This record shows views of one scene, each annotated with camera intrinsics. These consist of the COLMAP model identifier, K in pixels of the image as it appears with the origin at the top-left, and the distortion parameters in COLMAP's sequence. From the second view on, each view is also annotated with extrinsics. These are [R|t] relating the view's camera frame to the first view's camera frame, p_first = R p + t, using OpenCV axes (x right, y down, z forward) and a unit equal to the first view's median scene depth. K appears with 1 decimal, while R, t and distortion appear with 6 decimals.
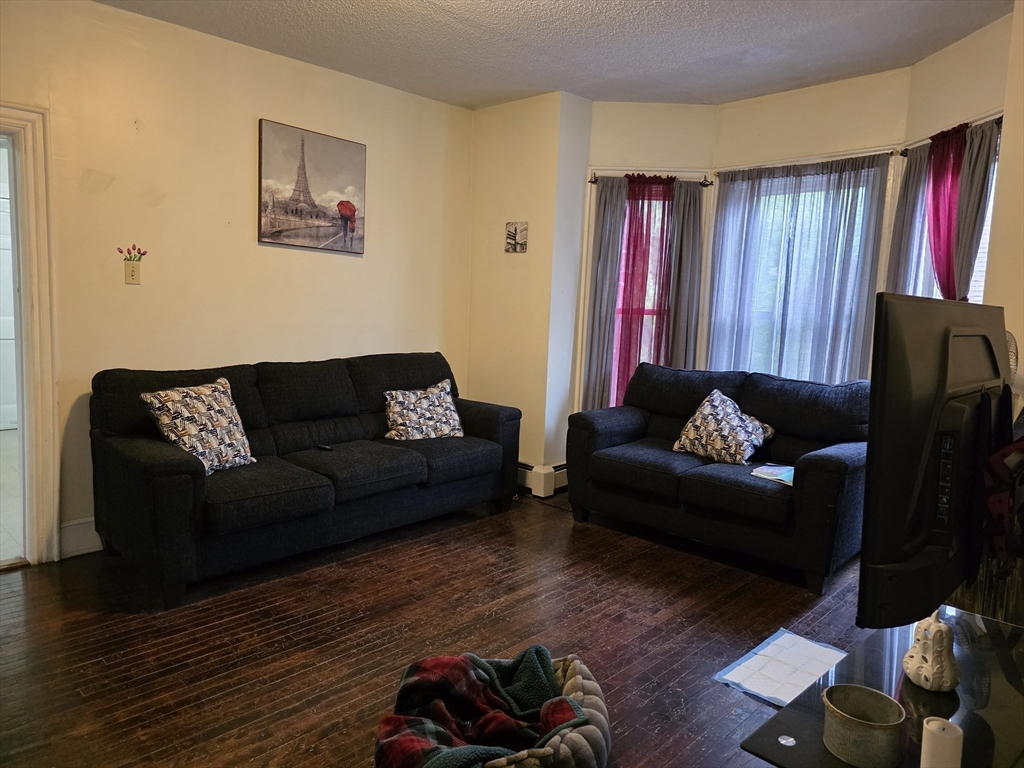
lens RADIAL K [[683.9, 0, 512.0], [0, 683.9, 384.0], [0, 0, 1]] dist [0.083363, -0.077102]
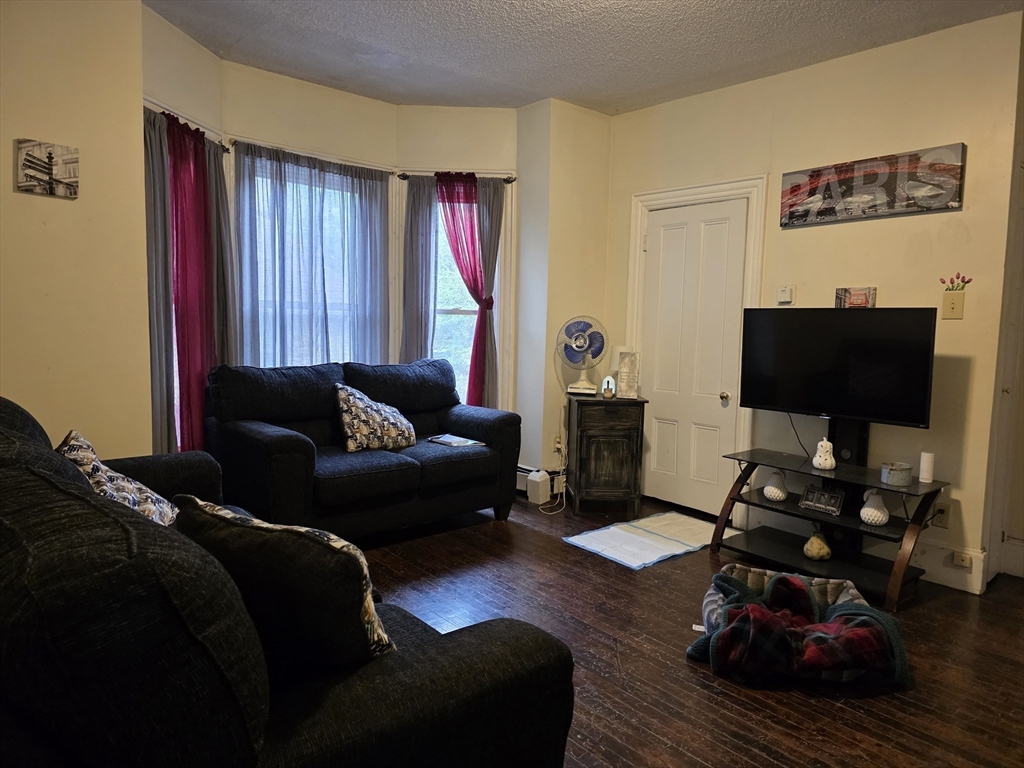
lens RADIAL K [[705.6, 0, 512.0], [0, 705.6, 384.0], [0, 0, 1]] dist [0.087908, -0.078210]
pose [[0.062834, -0.122781, 0.990443, -0.663648], [0.088158, 0.989207, 0.117036, -0.084139], [-0.994123, 0.079962, 0.072980, 0.666313]]
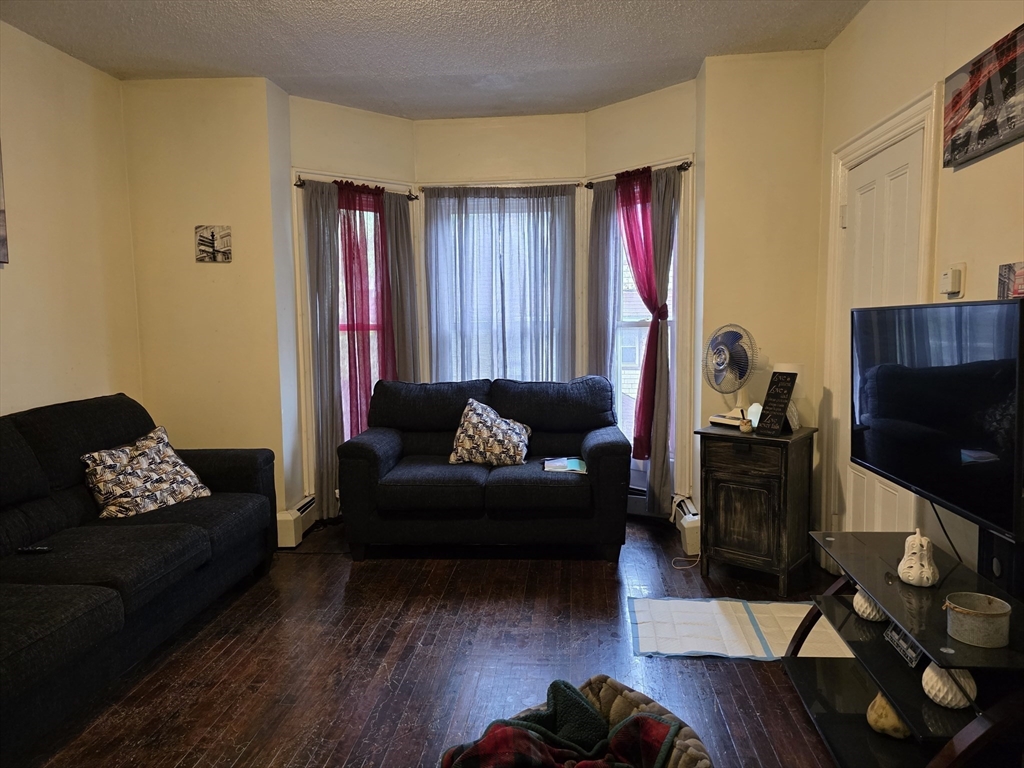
lens RADIAL K [[694.4, 0, 512.7], [0, 694.4, 390.8], [0, 0, 1]] dist [0.084636, -0.083035]
pose [[0.769200, -0.108747, 0.629686, -0.304620], [0.114127, 0.992948, 0.032070, -0.028889], [-0.628733, 0.047196, 0.776187, 0.144807]]
